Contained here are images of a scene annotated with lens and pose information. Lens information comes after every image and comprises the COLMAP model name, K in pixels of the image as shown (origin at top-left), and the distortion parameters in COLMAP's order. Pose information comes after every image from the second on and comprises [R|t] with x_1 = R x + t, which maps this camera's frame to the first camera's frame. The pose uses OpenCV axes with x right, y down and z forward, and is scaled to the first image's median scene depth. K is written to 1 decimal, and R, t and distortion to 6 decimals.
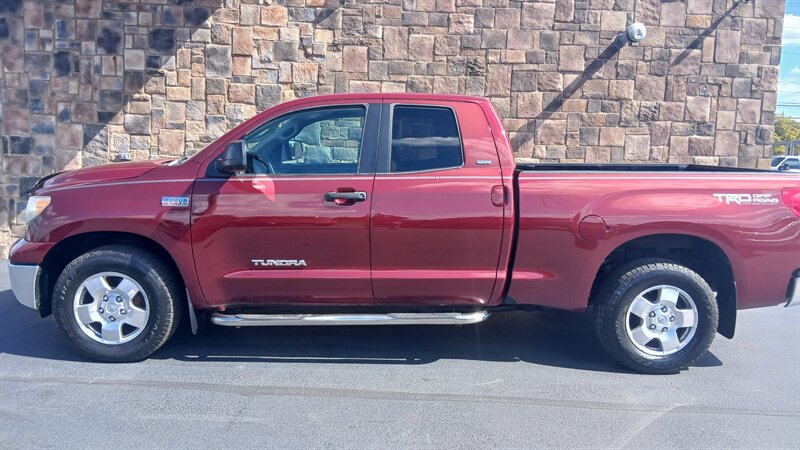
lens RADIAL K [[607.7, 0, 406.0], [0, 607.7, 222.4], [0, 0, 1]] dist [0.102123, -0.185990]
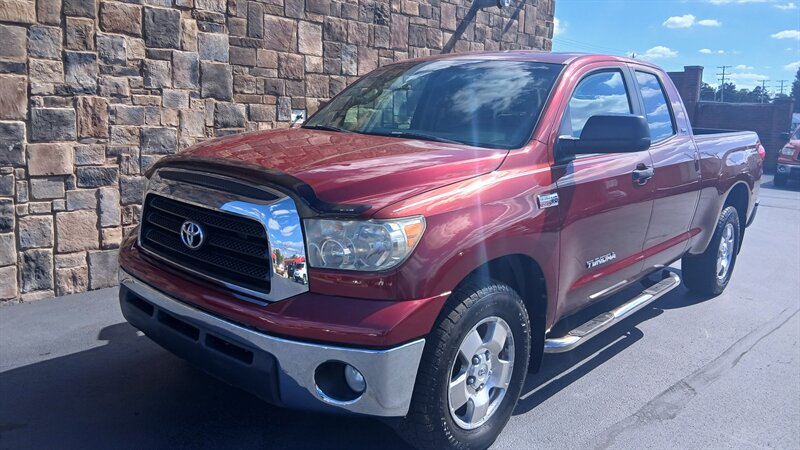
lens RADIAL K [[614.4, 0, 410.4], [0, 614.4, 224.7], [0, 0, 1]] dist [0.094896, -0.174595]
pose [[0.679058, -0.137300, 0.721130, -0.554223], [0.072050, 0.990076, 0.120660, -0.056326], [-0.730540, -0.029978, 0.682211, 0.344158]]
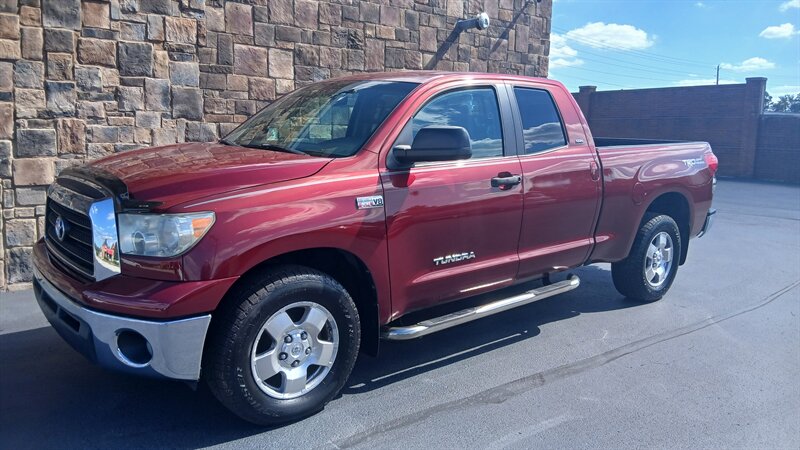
lens RADIAL K [[607.7, 0, 409.5], [0, 607.7, 222.9], [0, 0, 1]] dist [0.102123, -0.185990]
pose [[0.770297, -0.112118, 0.627752, -0.465577], [0.079237, 0.993622, 0.080233, -0.035985], [-0.632744, -0.012062, 0.774267, 0.188804]]
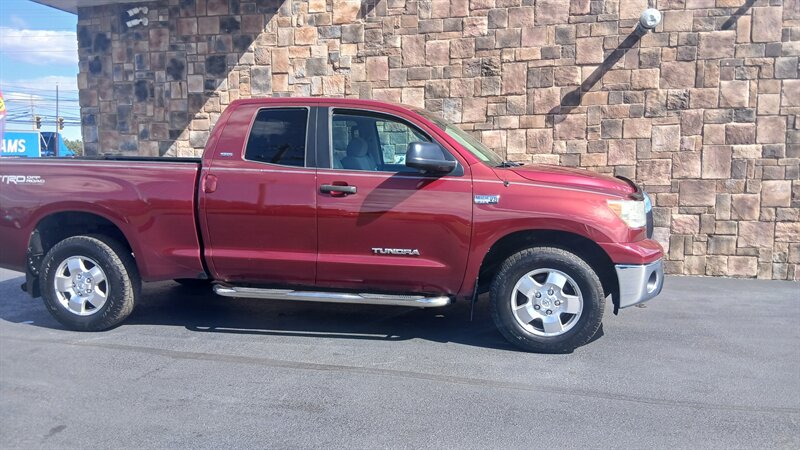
lens RADIAL K [[607.7, 0, 409.1], [0, 607.7, 224.5], [0, 0, 1]] dist [0.102123, -0.185990]
pose [[0.966476, -0.011892, -0.256481, 0.241175], [0.007652, 0.999817, -0.017521, 0.024646], [0.256642, 0.014971, 0.966391, -0.014553]]
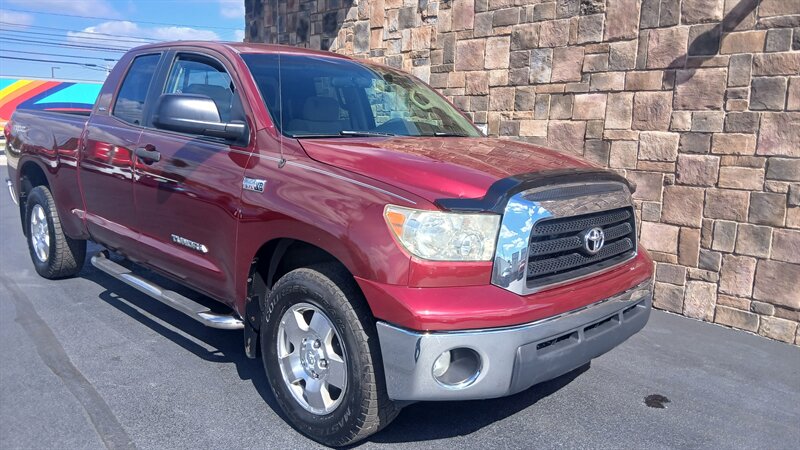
lens RADIAL K [[607.7, 0, 402.1], [0, 607.7, 220.7], [0, 0, 1]] dist [0.102123, -0.185990]
pose [[0.664272, 0.105964, -0.739942, 0.517269], [-0.105720, 0.993269, 0.047334, -0.015215], [0.739977, 0.046784, 0.671003, 0.380590]]
